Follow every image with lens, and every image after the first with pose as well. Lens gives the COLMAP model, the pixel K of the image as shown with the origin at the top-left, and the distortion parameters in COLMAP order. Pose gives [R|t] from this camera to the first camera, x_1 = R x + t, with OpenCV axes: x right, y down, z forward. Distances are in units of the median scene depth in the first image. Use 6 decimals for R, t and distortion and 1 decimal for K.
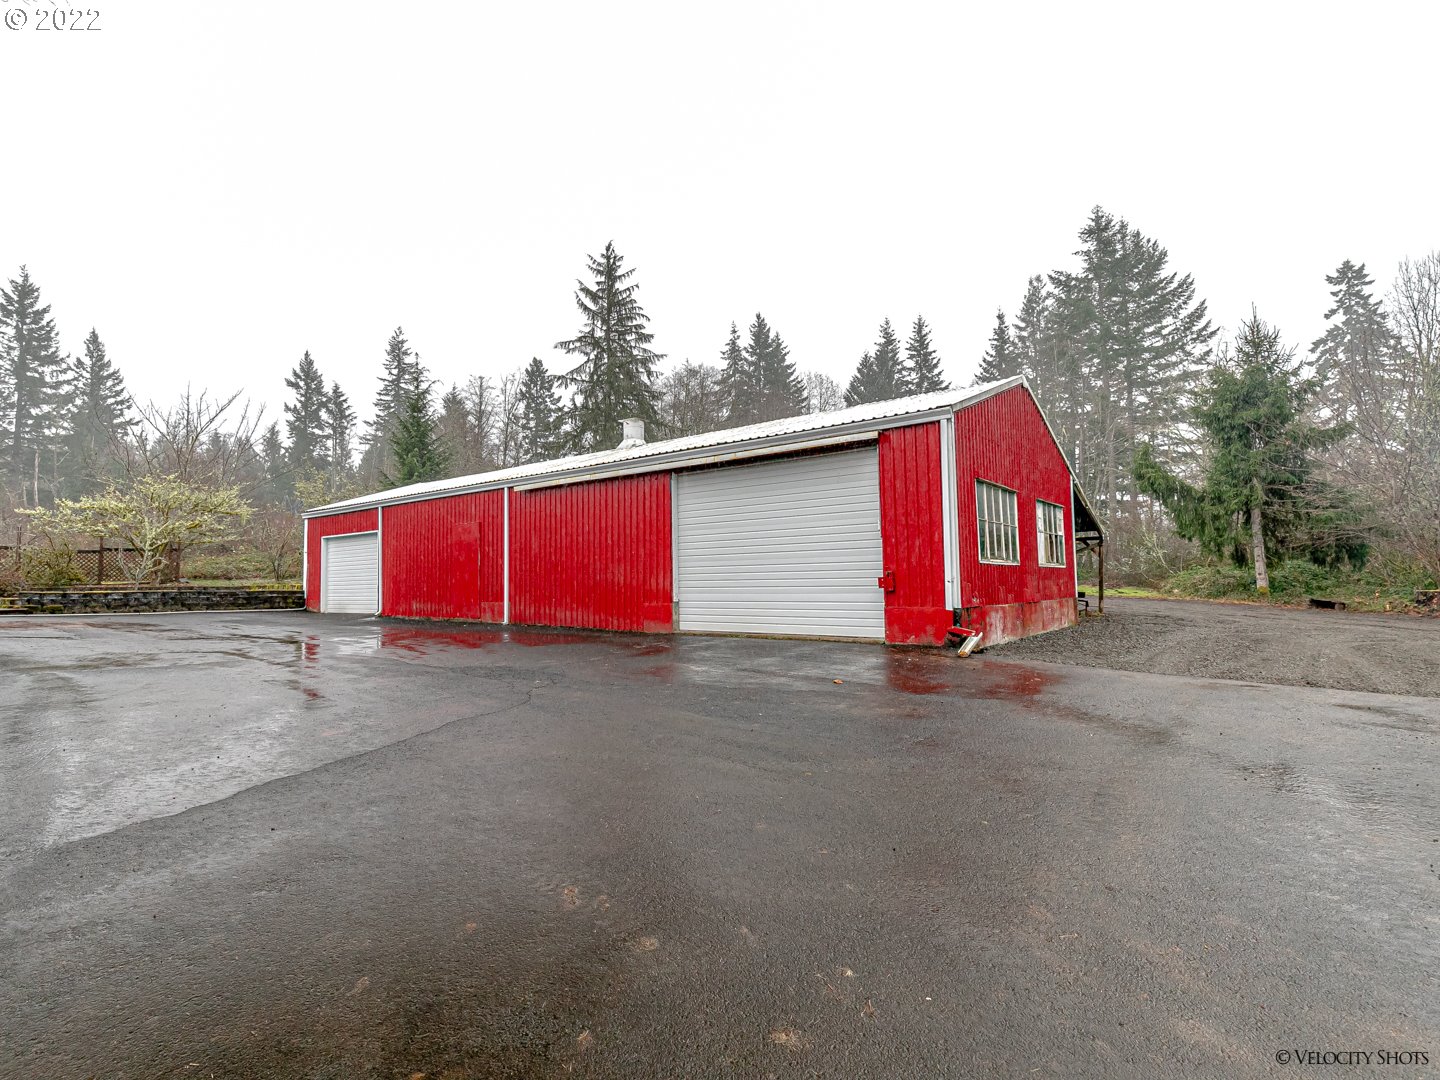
lens RADIAL K [[715.1, 0, 689.1], [0, 715.1, 536.3], [0, 0, 1]] dist [0.010382, 0.000896]
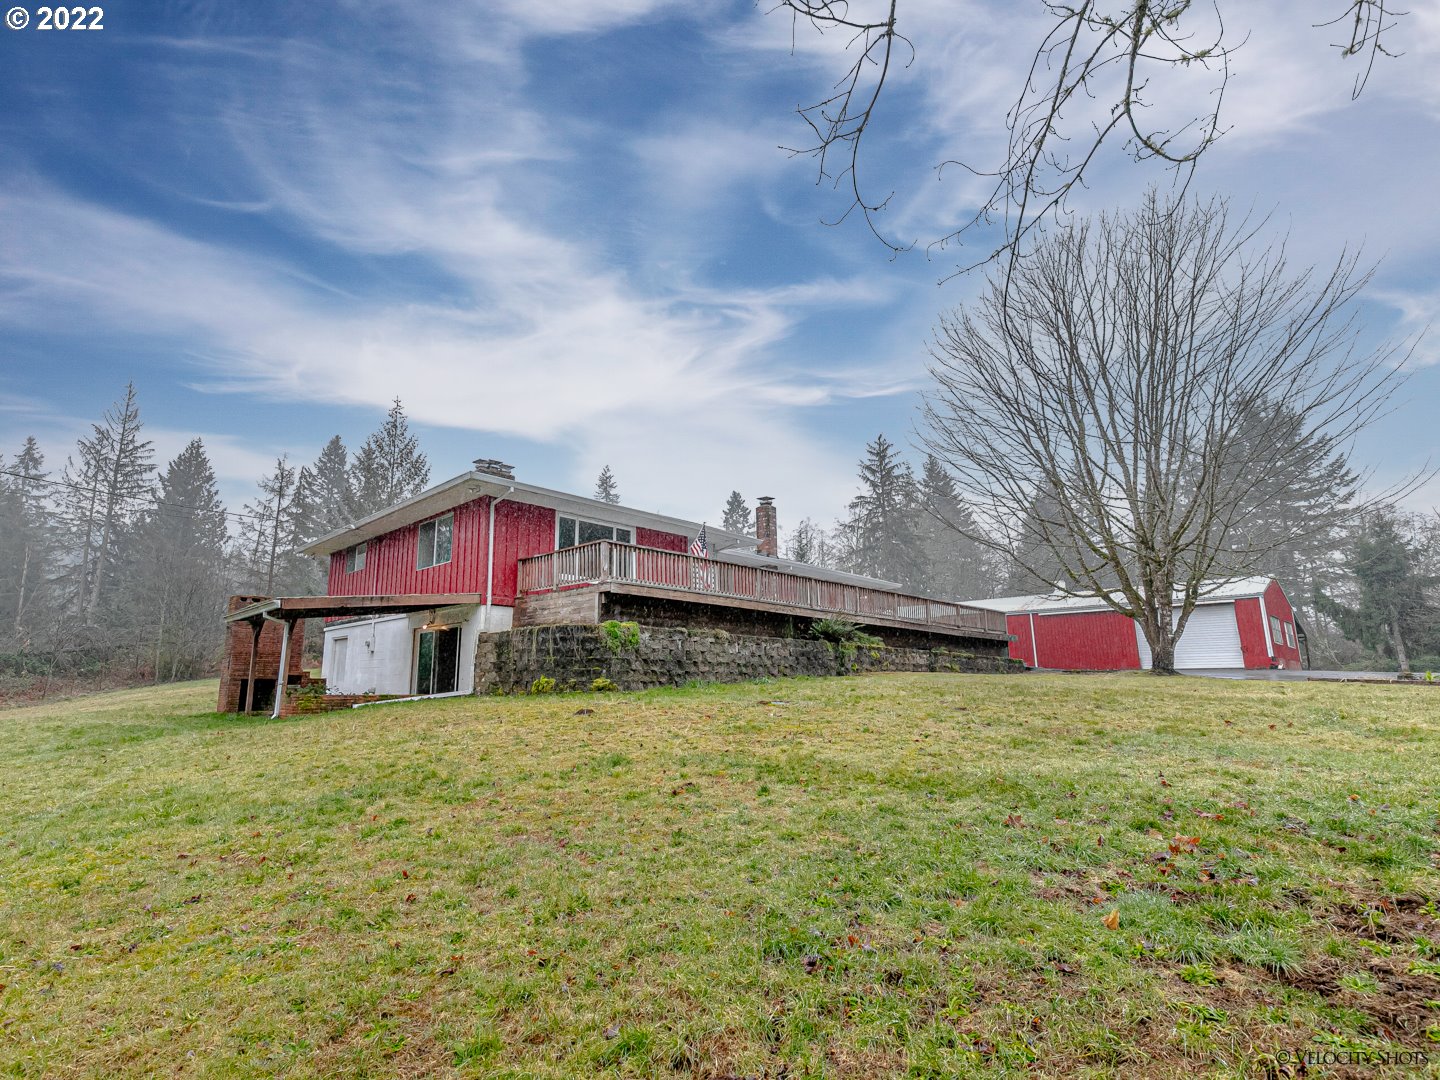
lens RADIAL K [[715.1, 0, 689.1], [0, 715.1, 536.3], [0, 0, 1]] dist [0.010382, 0.000896]
pose [[0.991231, -0.012970, -0.131504, -0.504677], [-0.006347, 0.989350, -0.145417, 0.015098], [0.131990, 0.144977, 0.980592, -0.731720]]
